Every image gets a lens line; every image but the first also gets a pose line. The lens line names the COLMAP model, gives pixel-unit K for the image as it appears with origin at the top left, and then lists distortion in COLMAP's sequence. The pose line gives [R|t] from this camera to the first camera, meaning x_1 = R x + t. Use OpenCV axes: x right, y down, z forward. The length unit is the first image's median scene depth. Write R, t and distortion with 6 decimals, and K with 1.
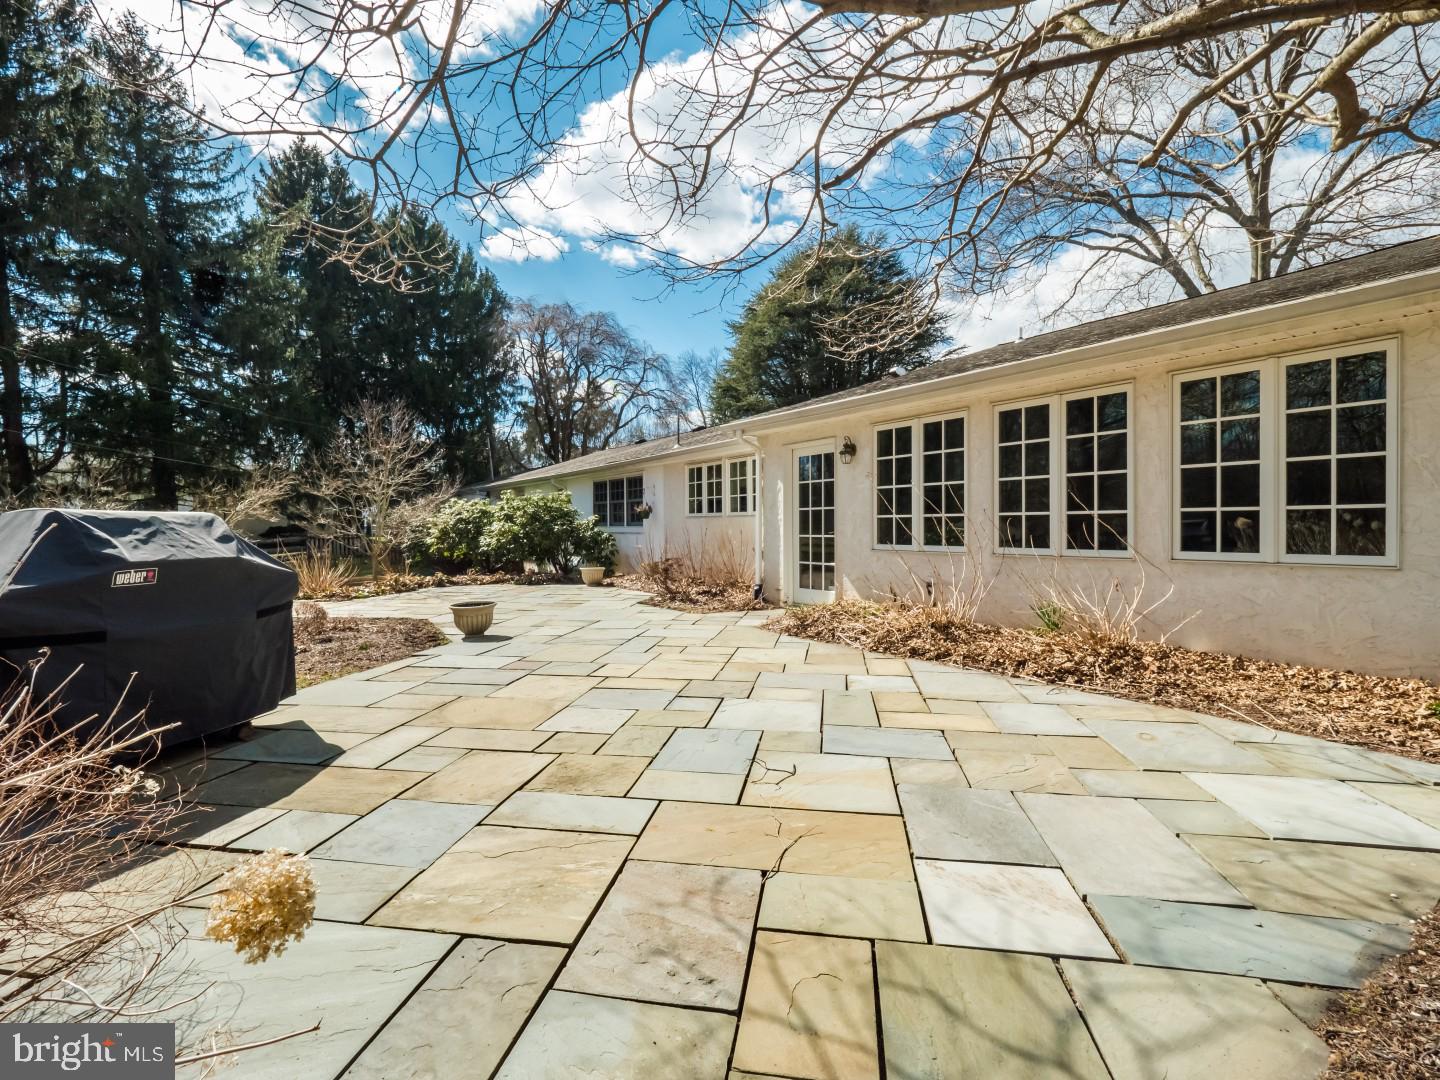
lens RADIAL K [[683.5, 0, 711.9], [0, 683.5, 523.4], [0, 0, 1]] dist [-0.000244, 0.000003]
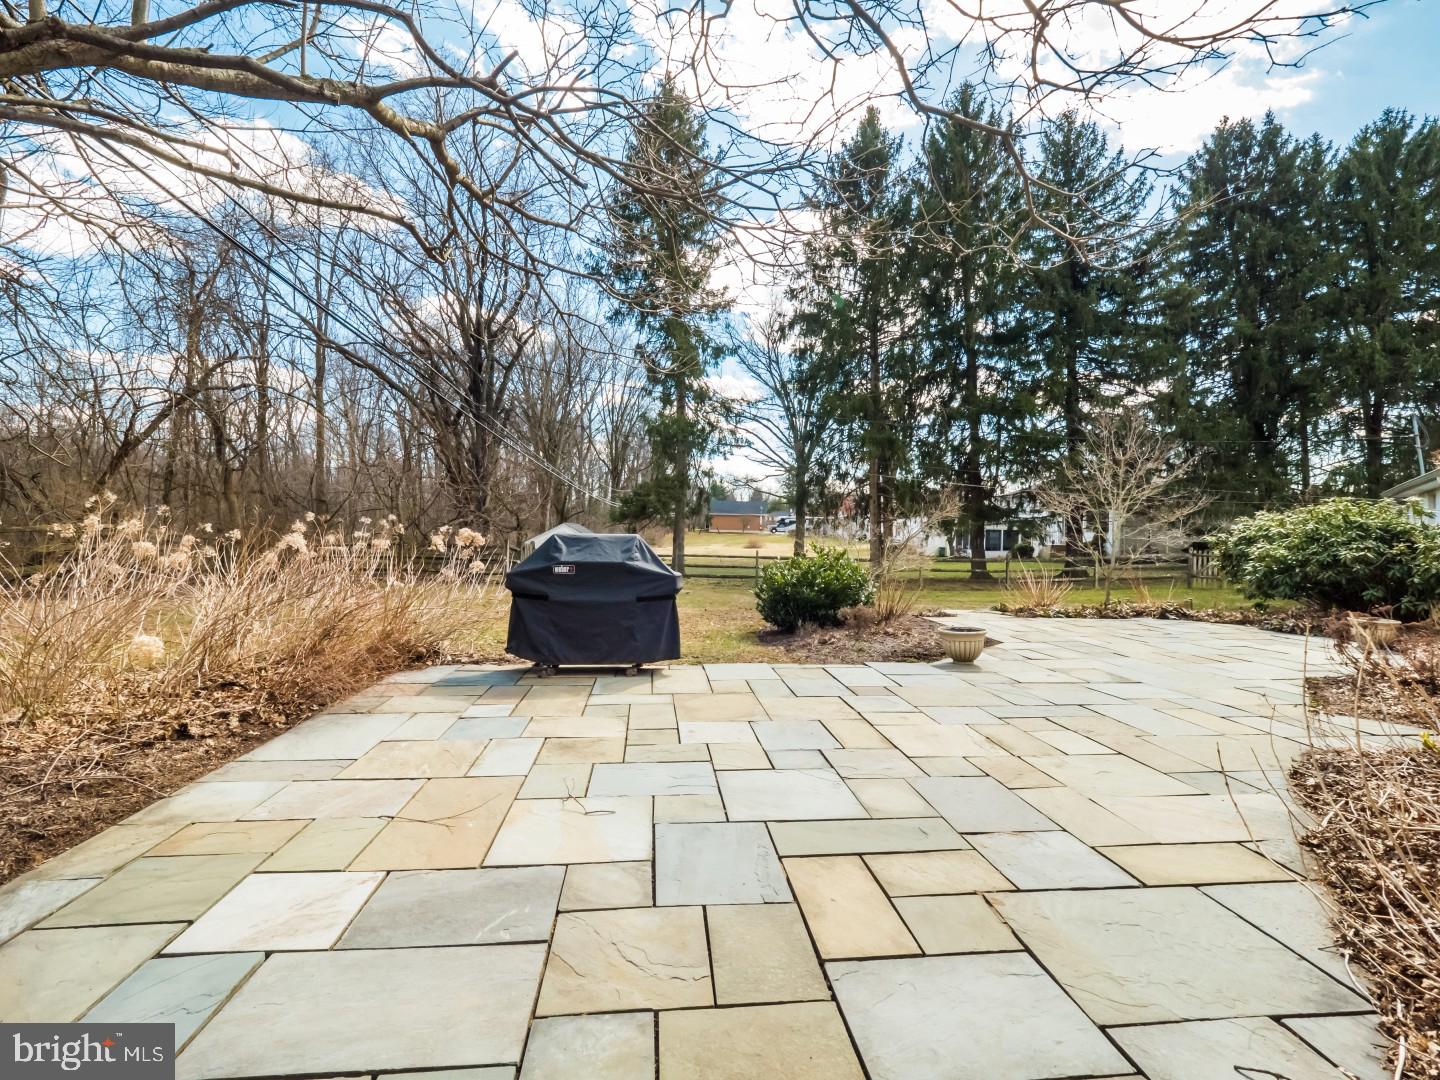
lens RADIAL K [[683.5, 0, 711.9], [0, 683.5, 523.4], [0, 0, 1]] dist [-0.000244, 0.000003]
pose [[0.262516, -0.010307, -0.964872, 0.111629], [-0.003668, 0.999925, -0.011680, -0.002742], [0.964921, 0.006606, 0.262459, 0.094341]]
